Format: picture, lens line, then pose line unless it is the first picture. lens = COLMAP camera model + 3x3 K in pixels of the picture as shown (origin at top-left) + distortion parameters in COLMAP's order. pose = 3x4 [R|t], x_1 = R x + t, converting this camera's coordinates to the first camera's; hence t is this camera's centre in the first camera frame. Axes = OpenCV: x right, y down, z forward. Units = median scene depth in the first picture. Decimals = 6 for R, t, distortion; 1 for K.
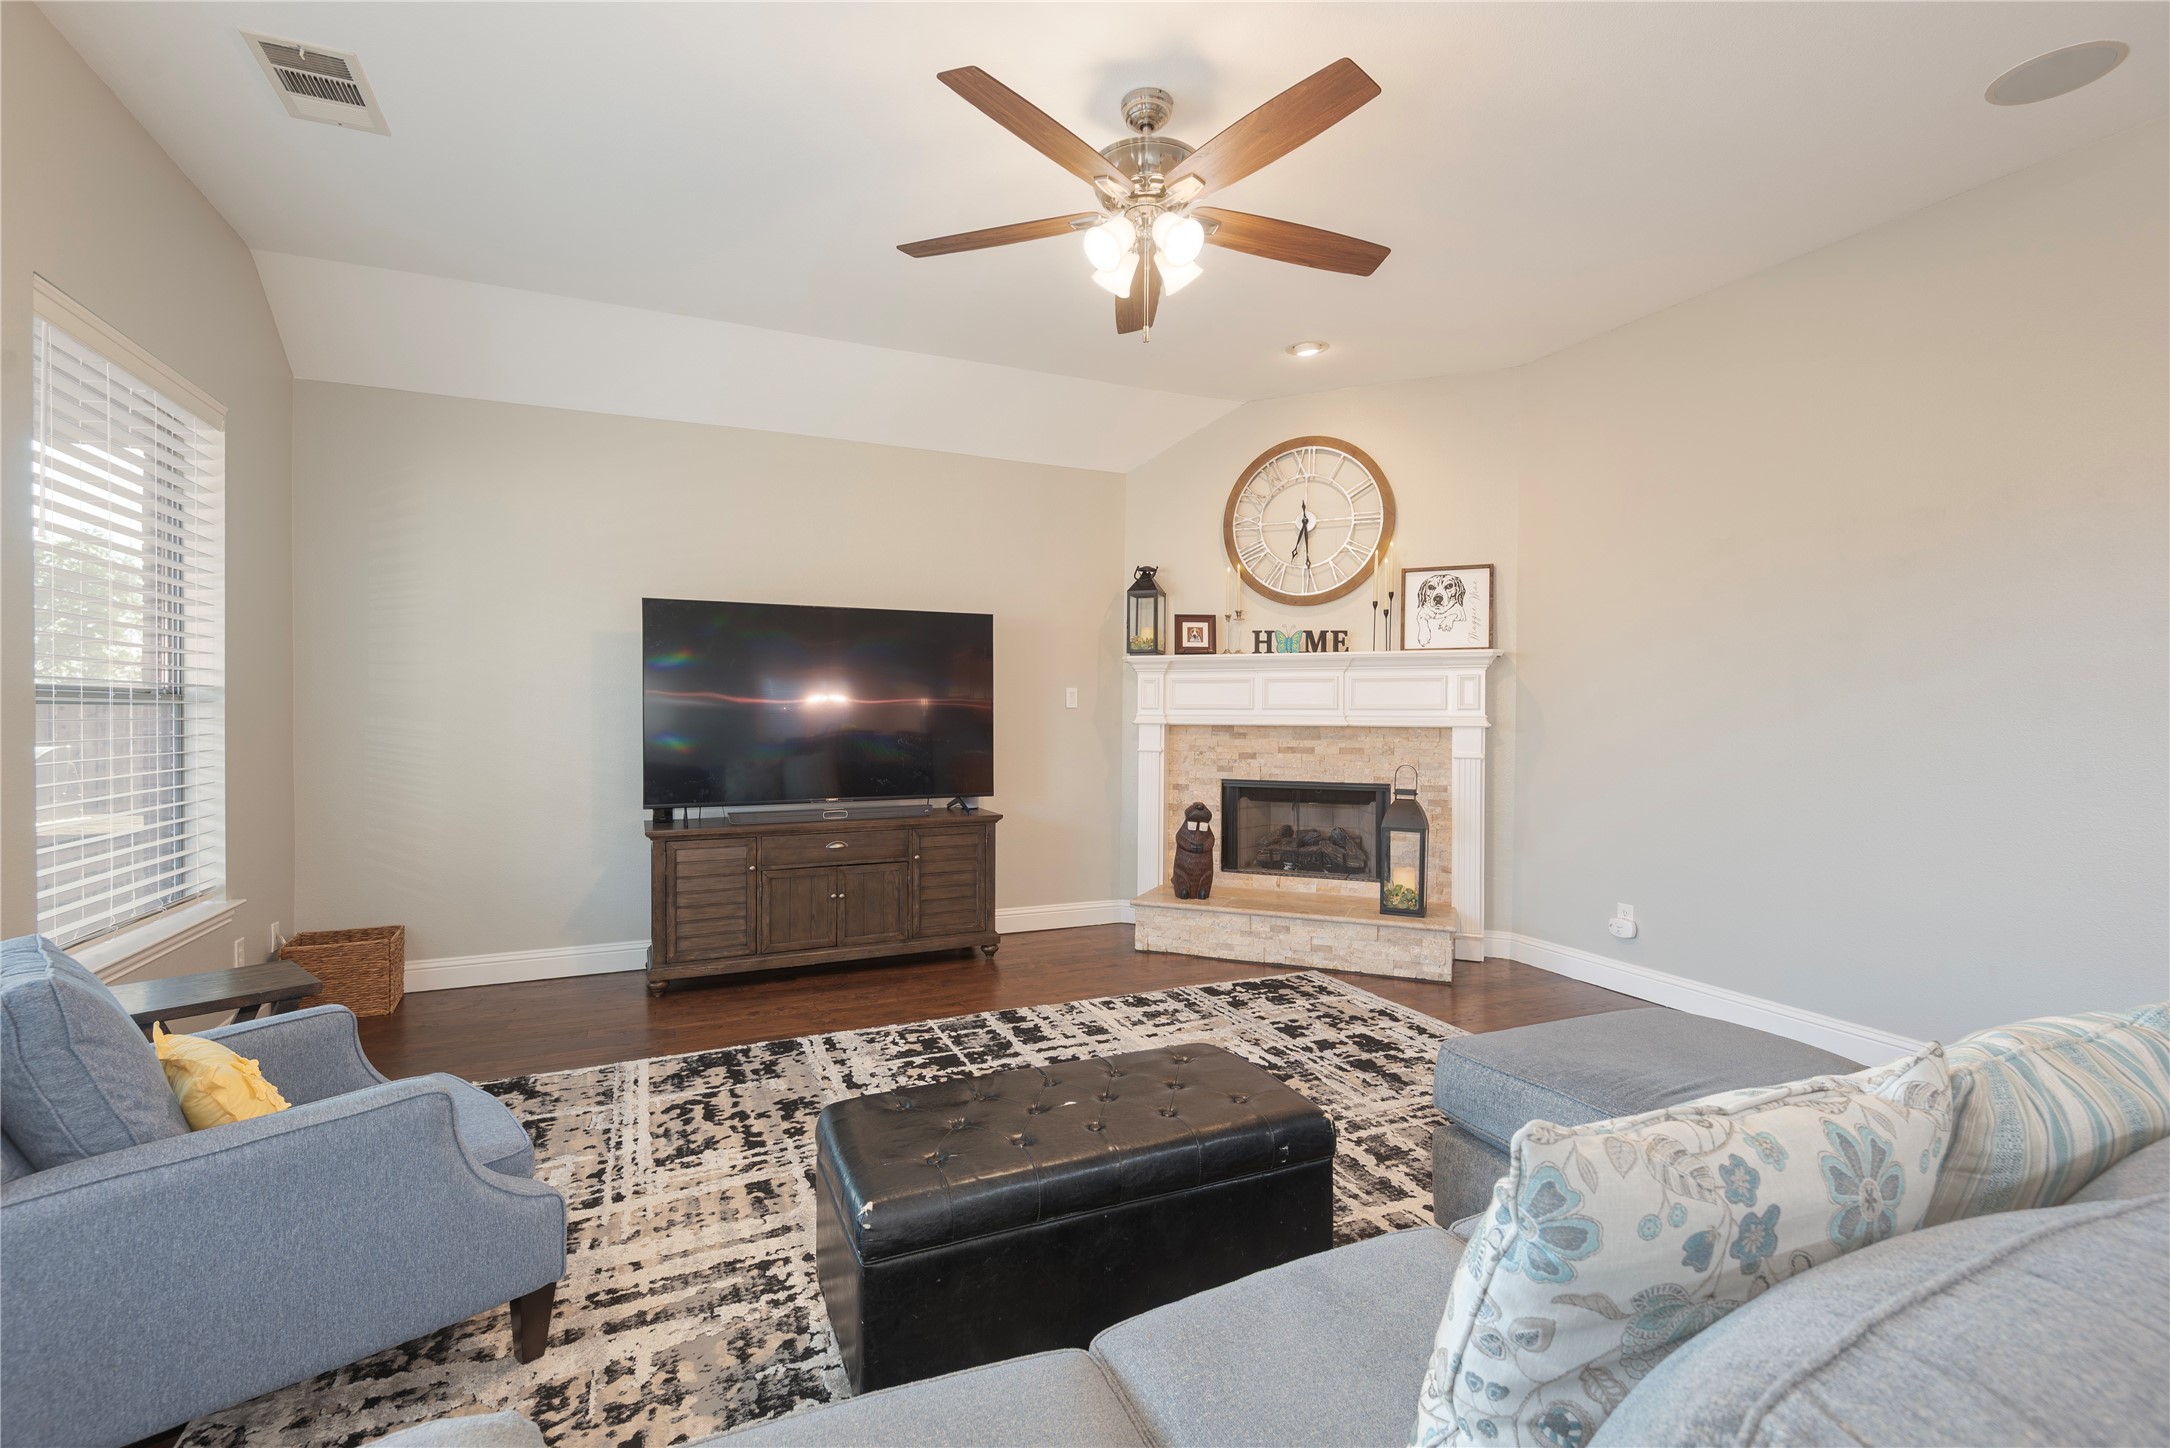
lens RADIAL K [[965.0, 0, 1055.4], [0, 965.0, 724.9], [0, 0, 1]] dist [0.008706, -0.008841]
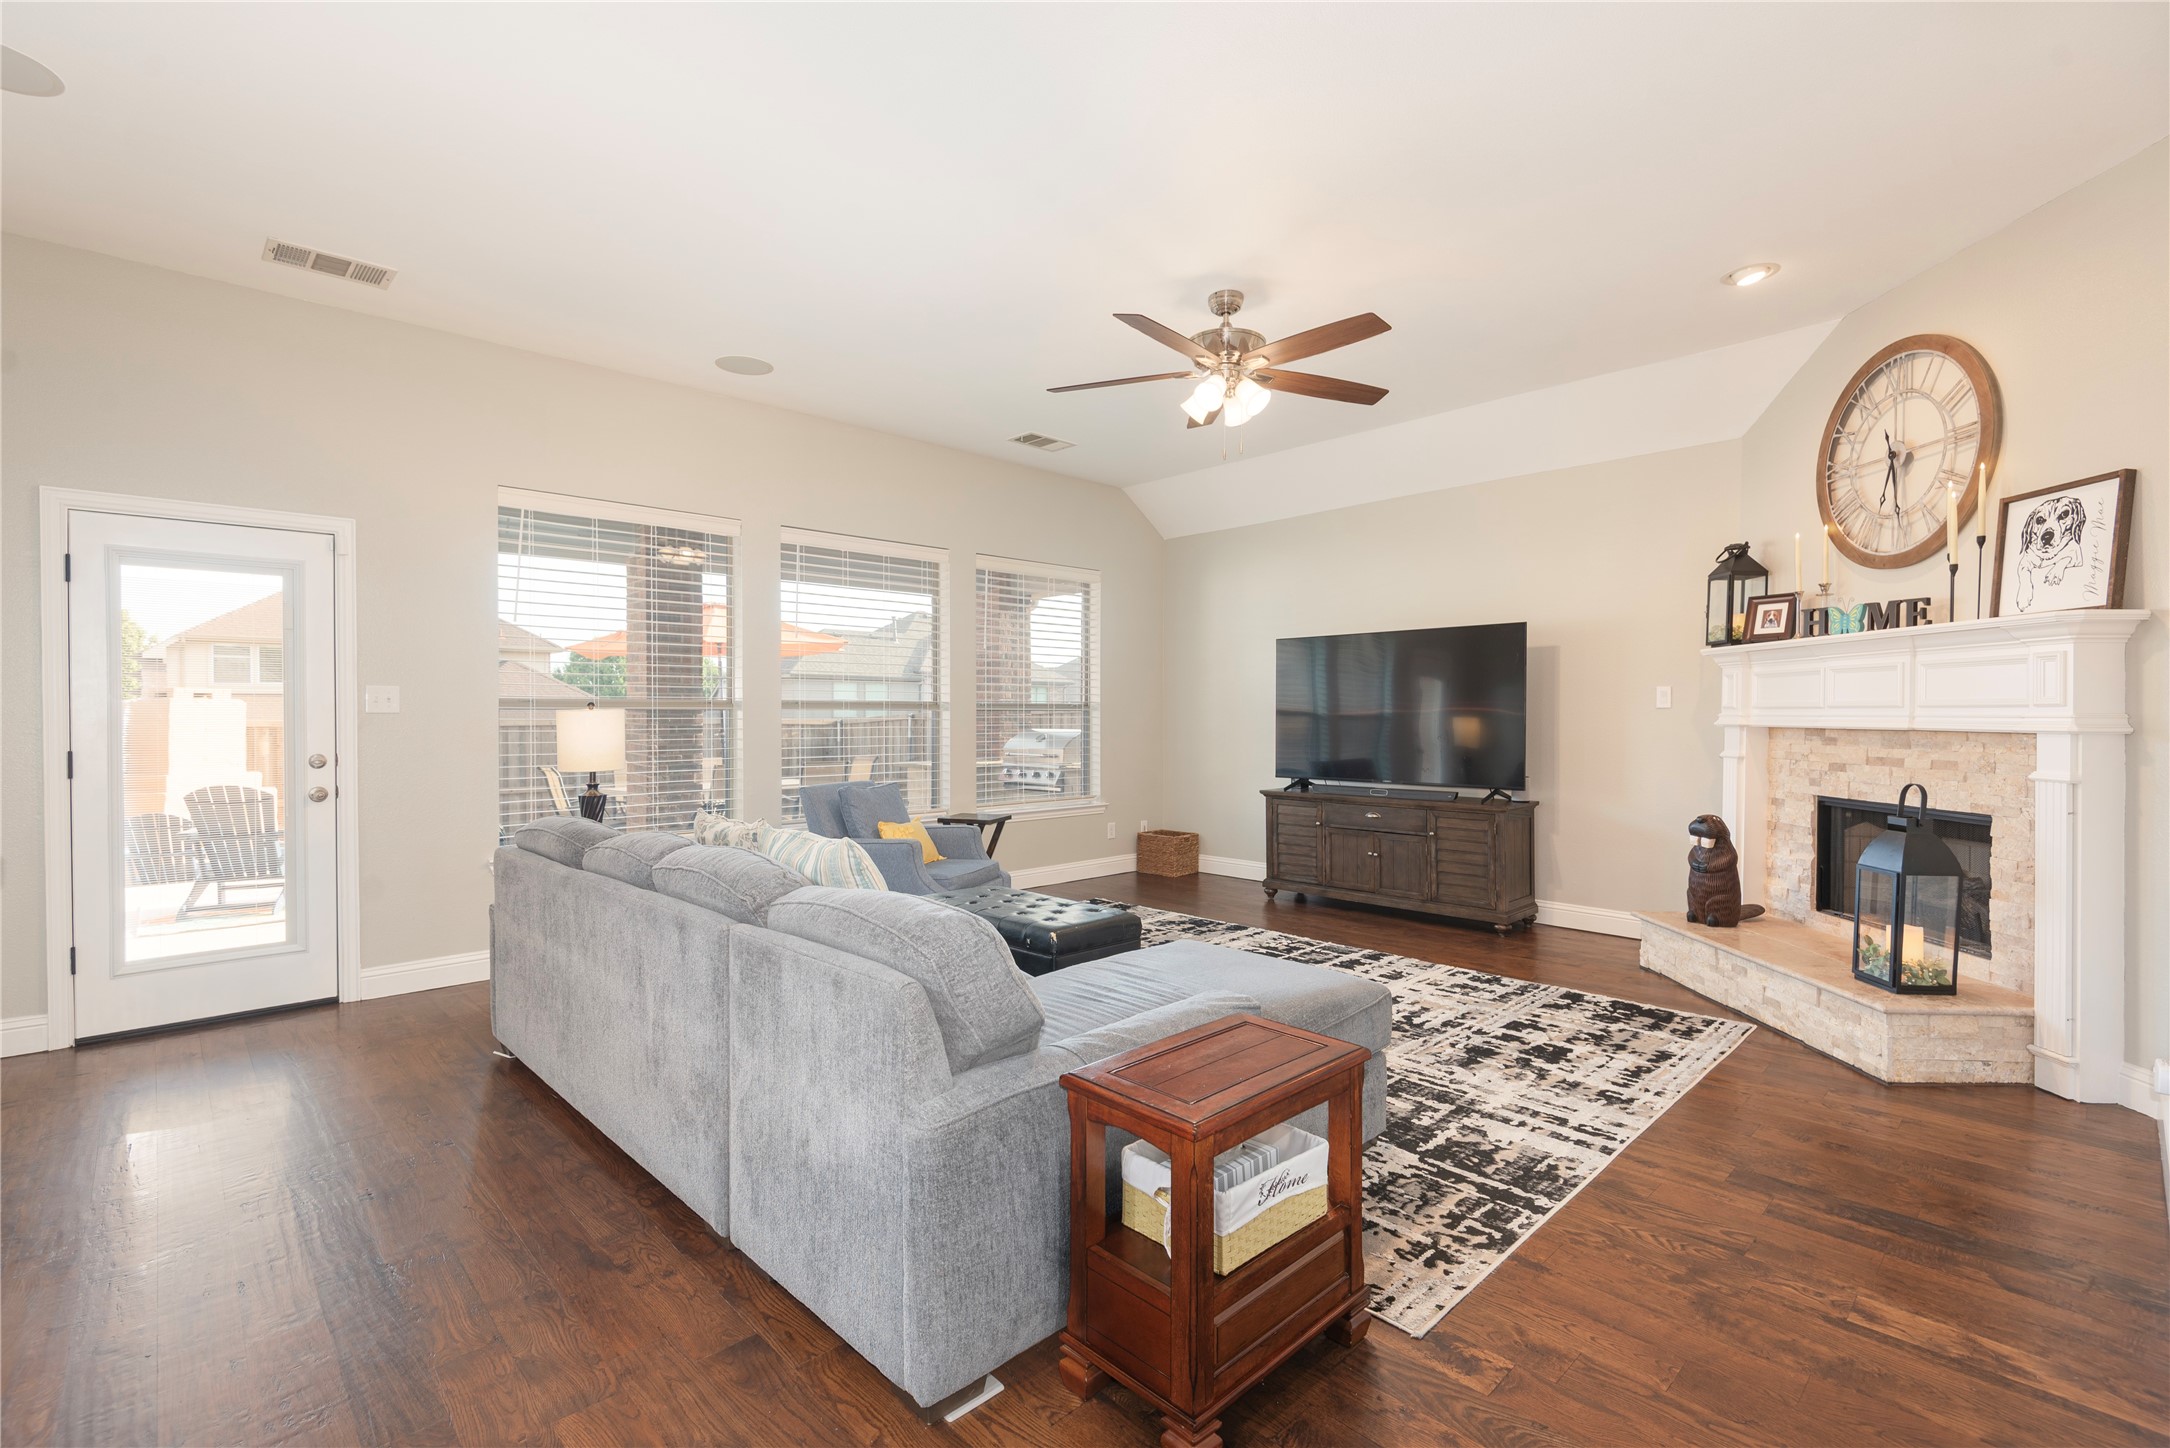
lens RADIAL K [[965.0, 0, 1079.7], [0, 965.0, 724.3], [0, 0, 1]] dist [0.008706, -0.008841]
pose [[0.352010, 0.007661, -0.935965, 0.867346], [-0.011811, 0.999923, 0.003742, 0.002215], [0.935922, 0.009738, 0.352073, 0.176719]]
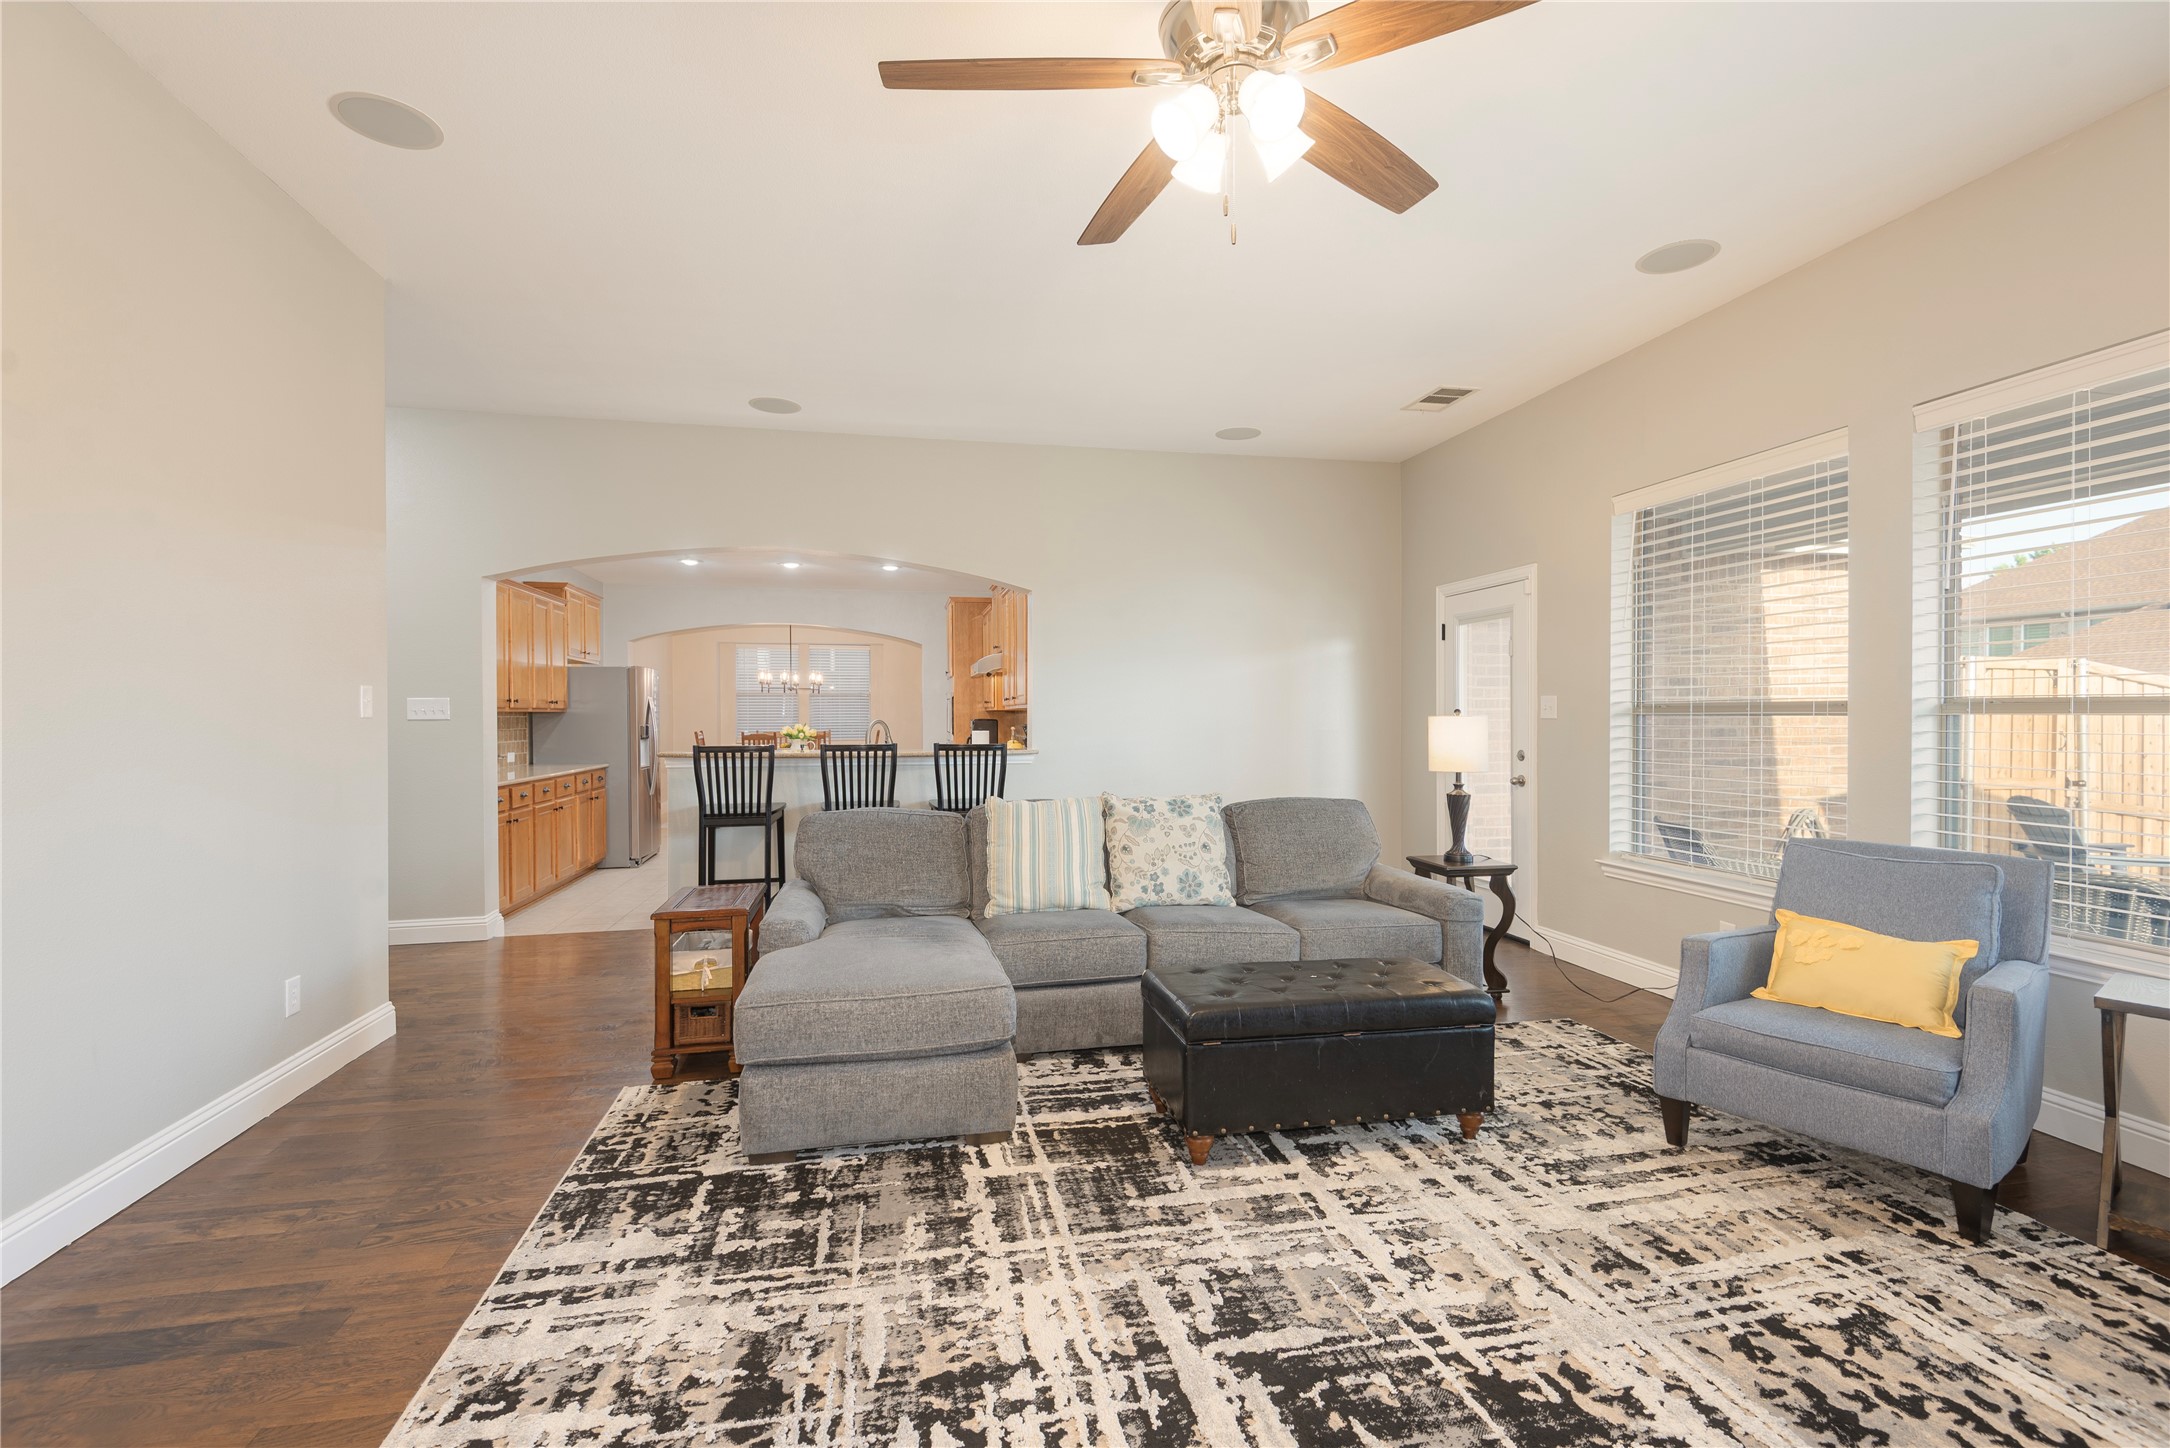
lens RADIAL K [[965.0, 0, 1076.4], [0, 965.0, 717.1], [0, 0, 1]] dist [0.008706, -0.008841]
pose [[-0.981682, -0.004419, 0.190477, 0.041175], [-0.001175, 0.999852, 0.017141, -0.018279], [-0.190525, 0.016603, -0.981542, 1.125263]]
